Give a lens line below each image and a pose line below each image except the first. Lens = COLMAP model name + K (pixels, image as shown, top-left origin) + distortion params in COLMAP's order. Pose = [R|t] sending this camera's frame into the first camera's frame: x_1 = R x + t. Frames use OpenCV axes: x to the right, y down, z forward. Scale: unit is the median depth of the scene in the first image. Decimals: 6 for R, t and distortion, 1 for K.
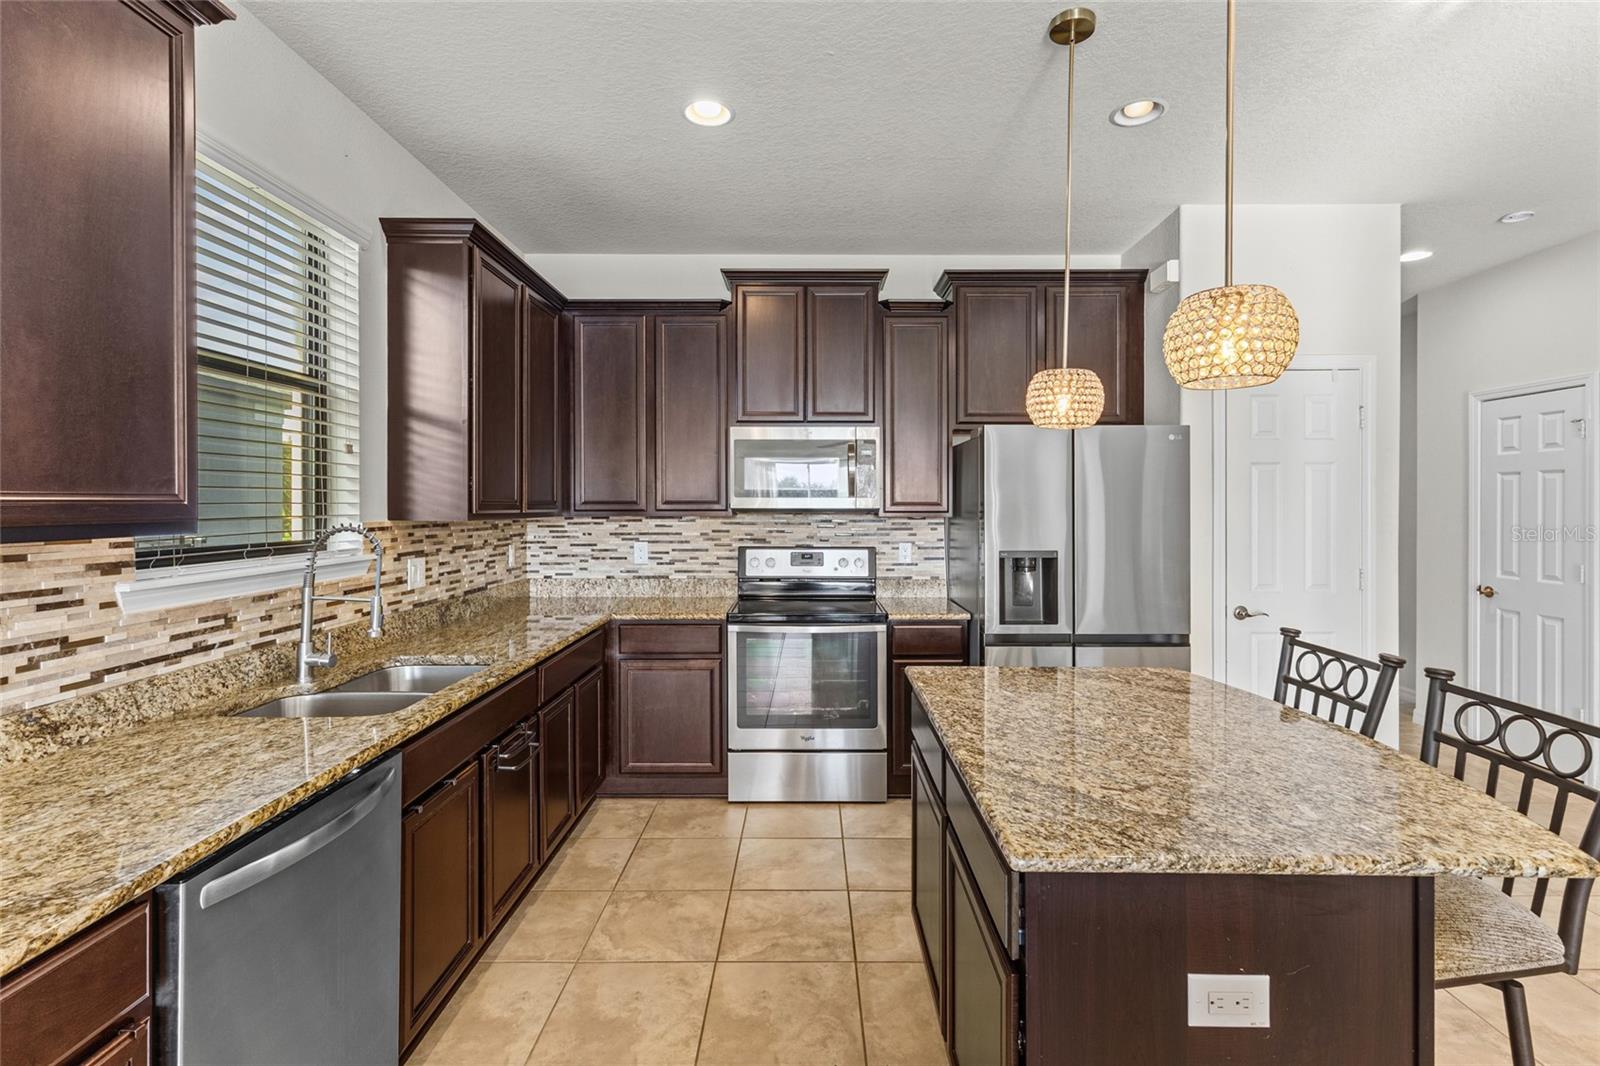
lens RADIAL K [[749.2, 0, 807.1], [0, 749.2, 505.5], [0, 0, 1]] dist [0.001361, 0.001079]
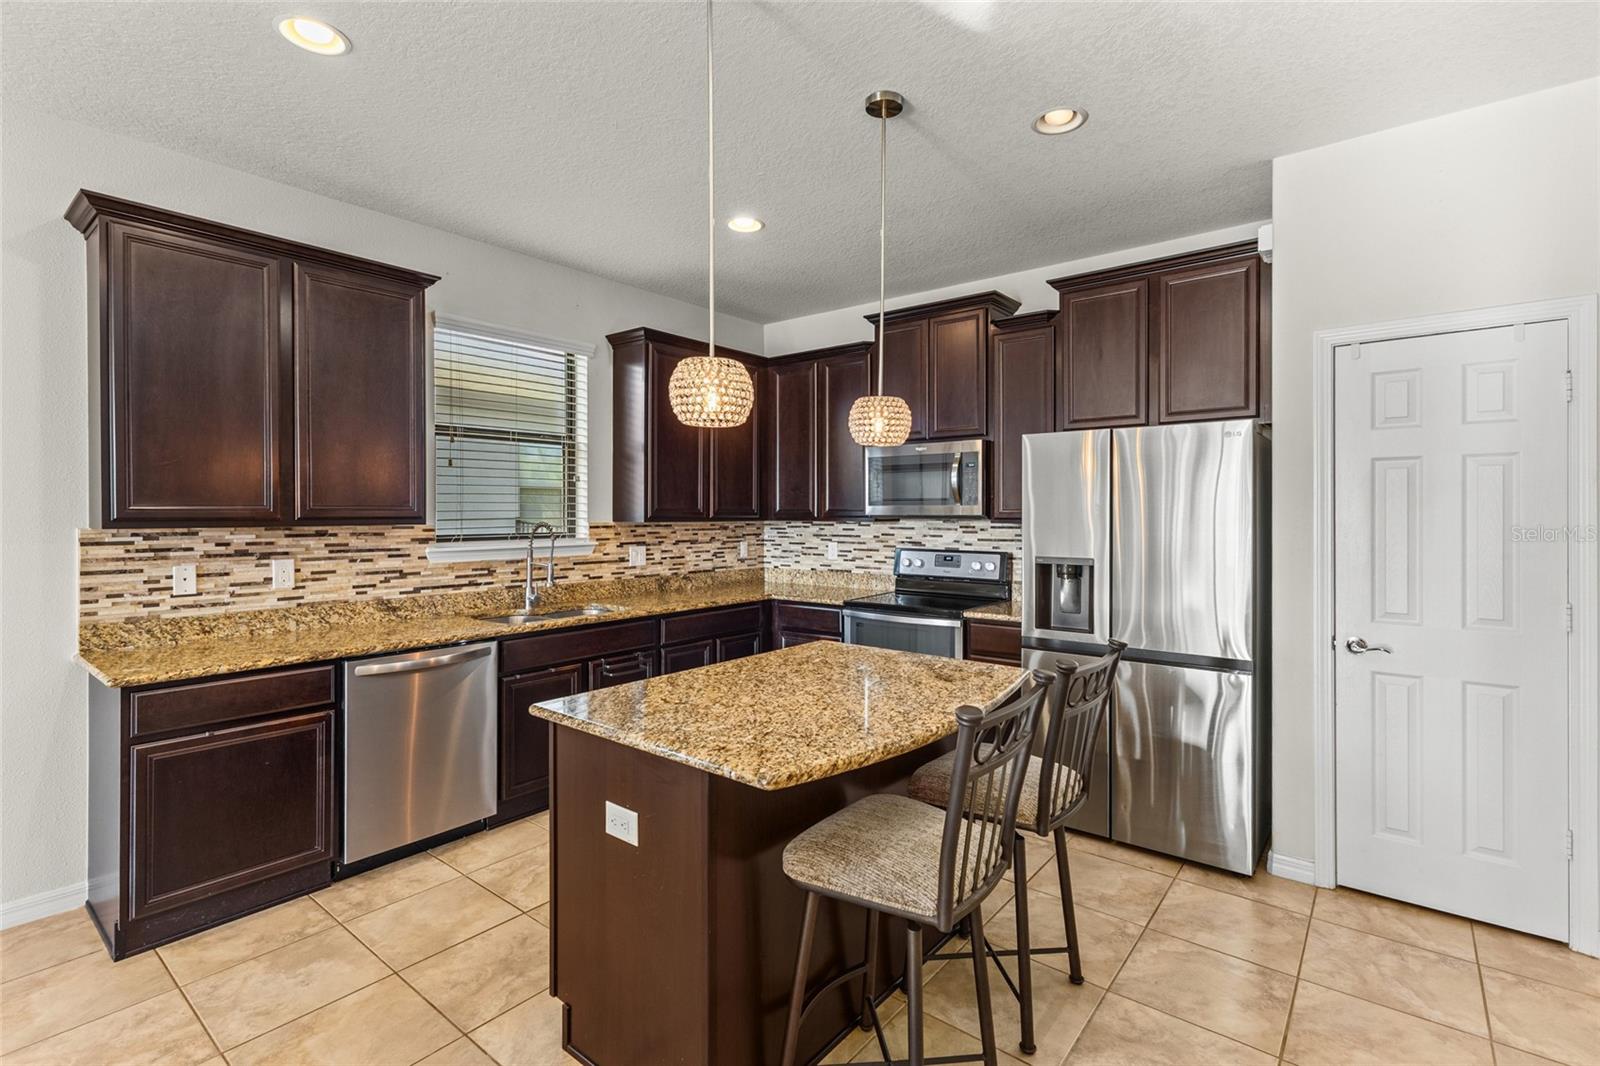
lens RADIAL K [[745.4, 0, 799.3], [0, 745.4, 516.2], [0, 0, 1]] dist [-0.000450, 0.007732]
pose [[0.779996, 0.003261, -0.625776, 0.619992], [-0.001593, 0.999994, 0.003226, 0.001999], [0.625783, -0.001520, 0.779996, 0.002159]]
